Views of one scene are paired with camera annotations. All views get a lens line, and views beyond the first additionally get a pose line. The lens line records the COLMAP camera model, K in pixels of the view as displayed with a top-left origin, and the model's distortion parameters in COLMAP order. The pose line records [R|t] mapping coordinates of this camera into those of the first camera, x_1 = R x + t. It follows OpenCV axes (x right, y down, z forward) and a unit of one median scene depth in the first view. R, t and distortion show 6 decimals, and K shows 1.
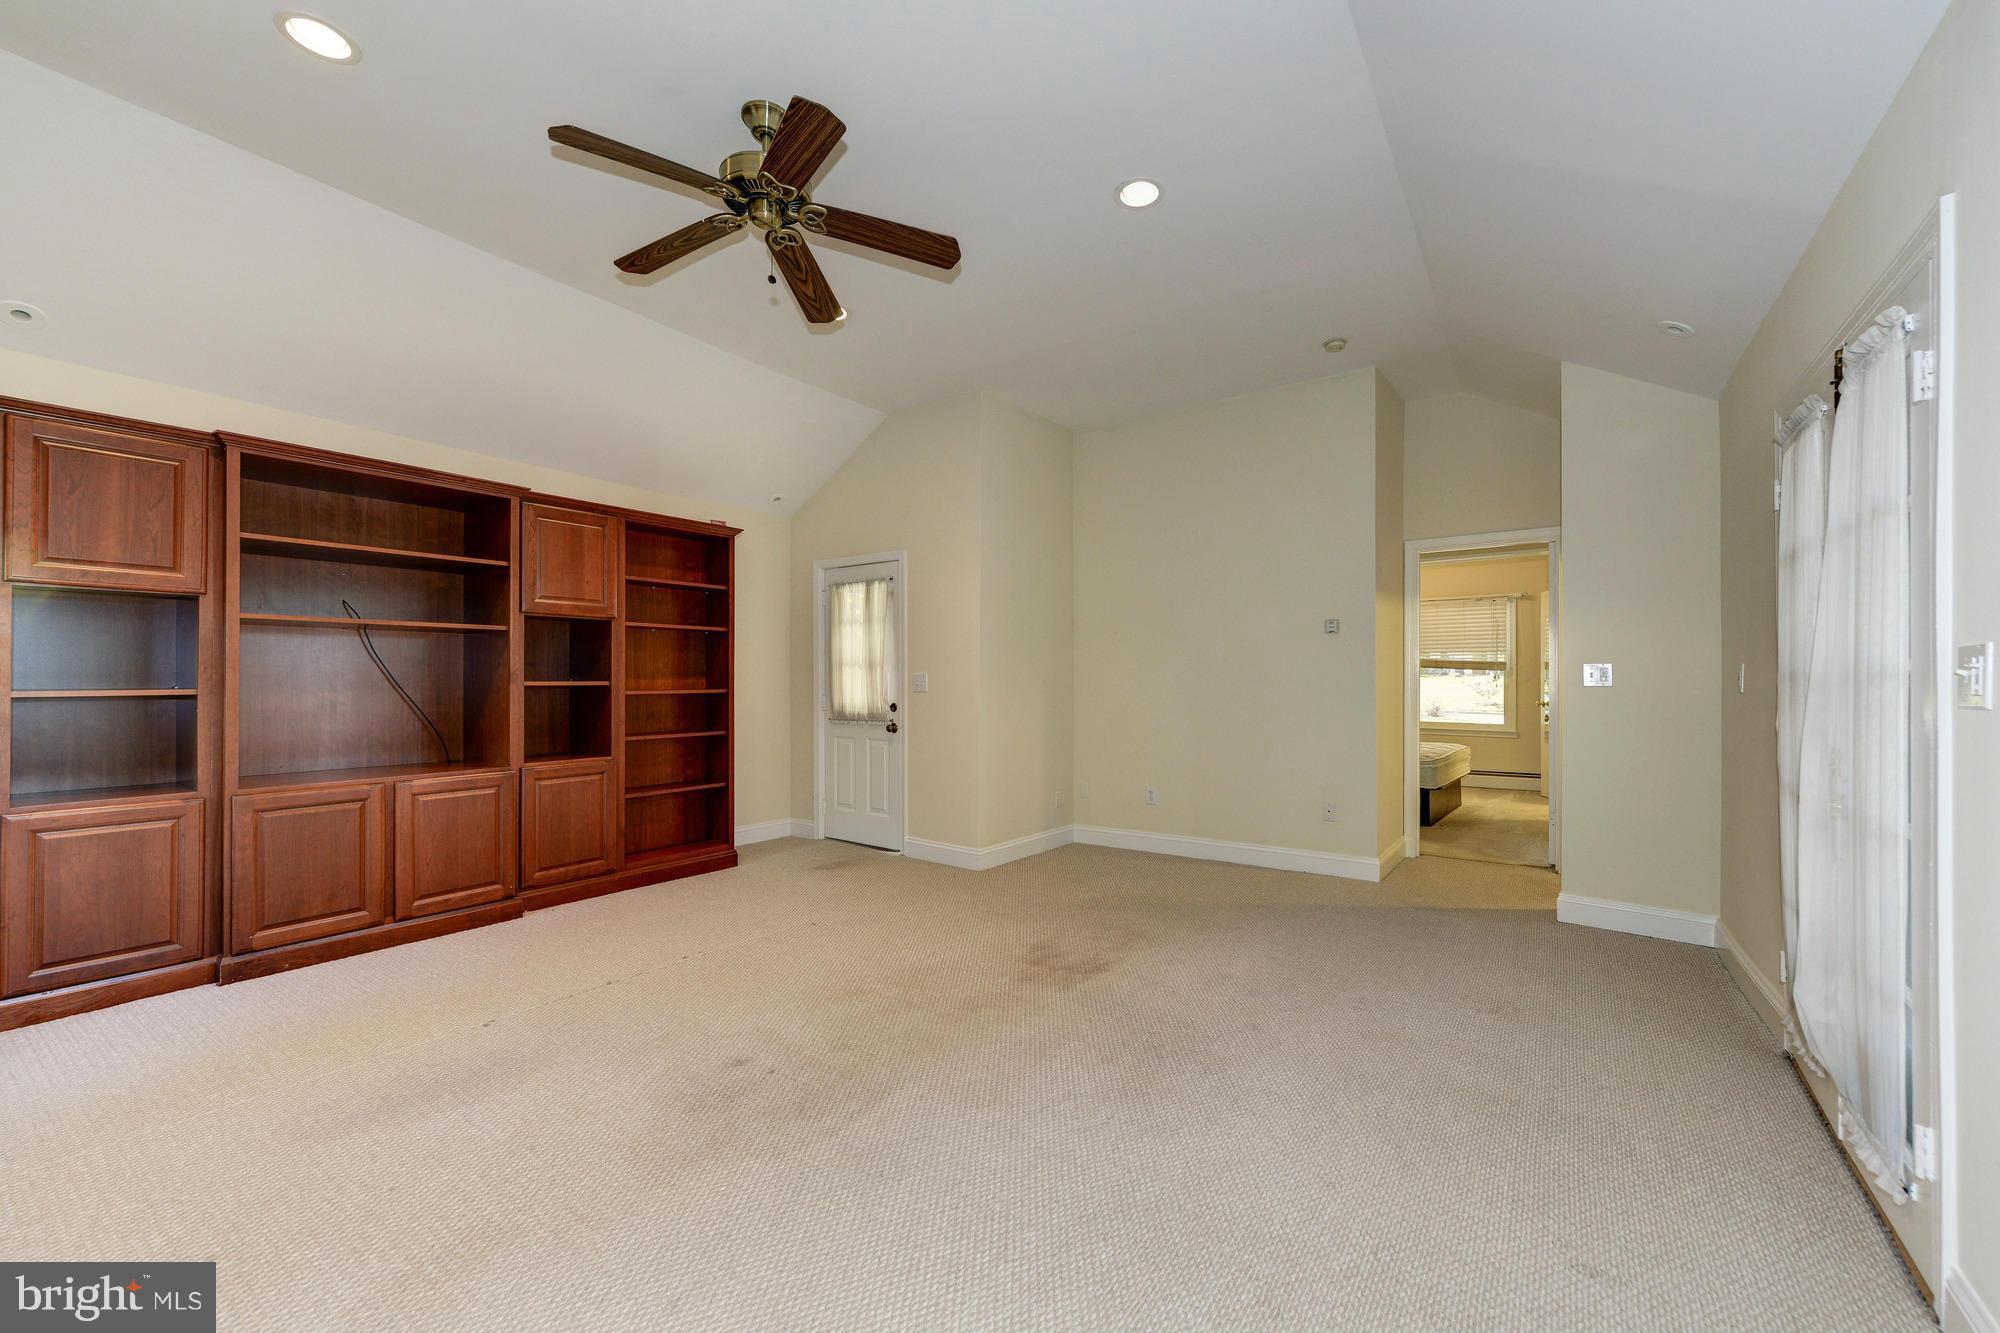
lens RADIAL K [[801.3, 0, 1008.7], [0, 801.3, 674.8], [0, 0, 1]] dist [0.004177, -0.000813]
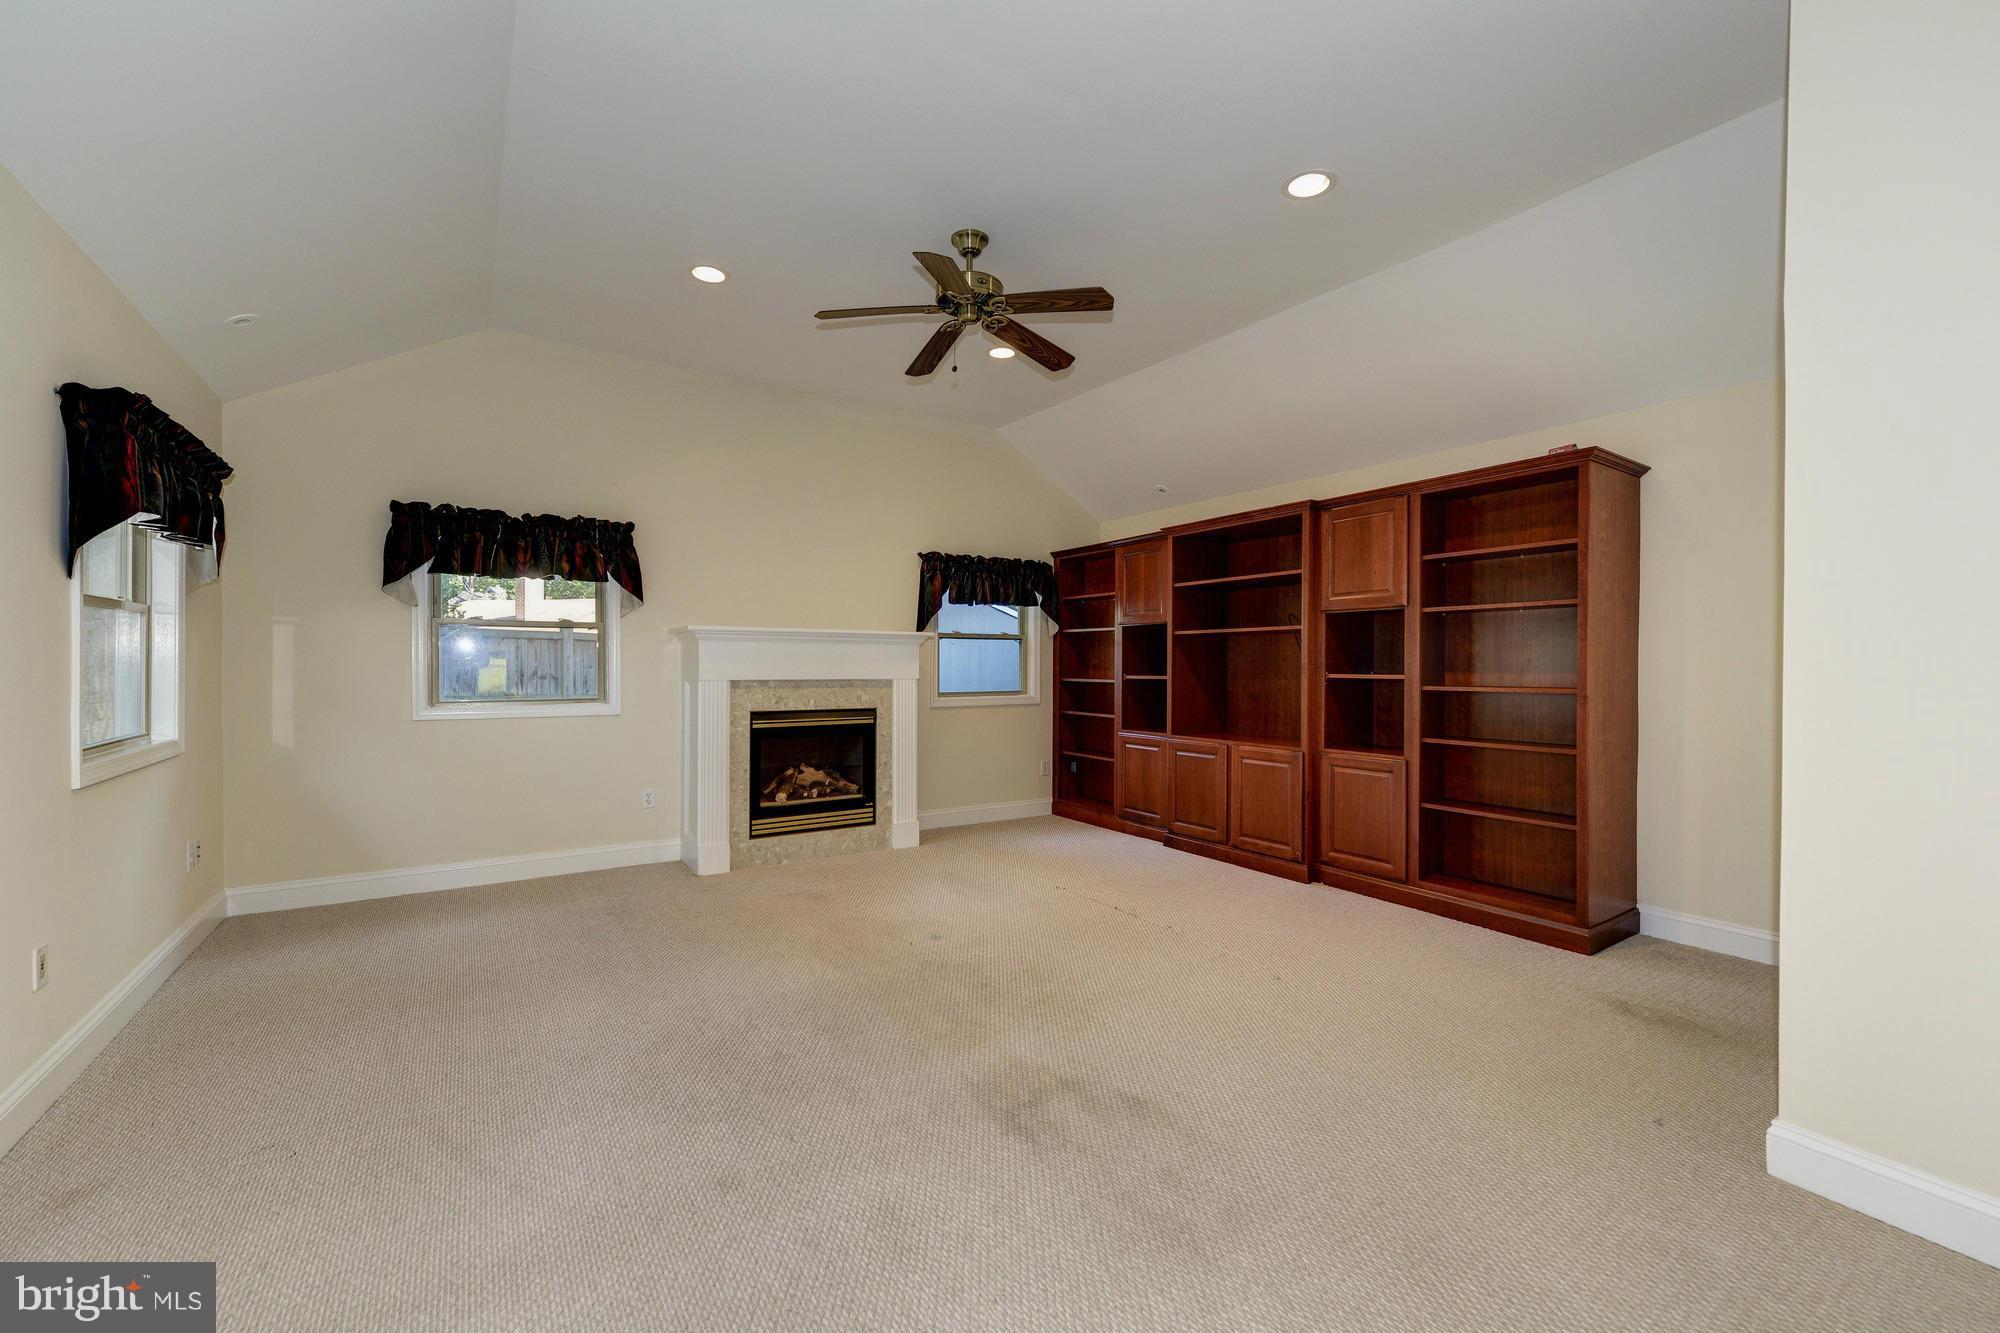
lens RADIAL K [[801.3, 0, 1012.5], [0, 801.3, 666.1], [0, 0, 1]] dist [0.004177, -0.000813]
pose [[-0.366386, -0.007516, -0.930433, 0.548954], [-0.003685, 0.999971, -0.006627, 0.006209], [0.930456, 0.001001, -0.366403, 0.958954]]
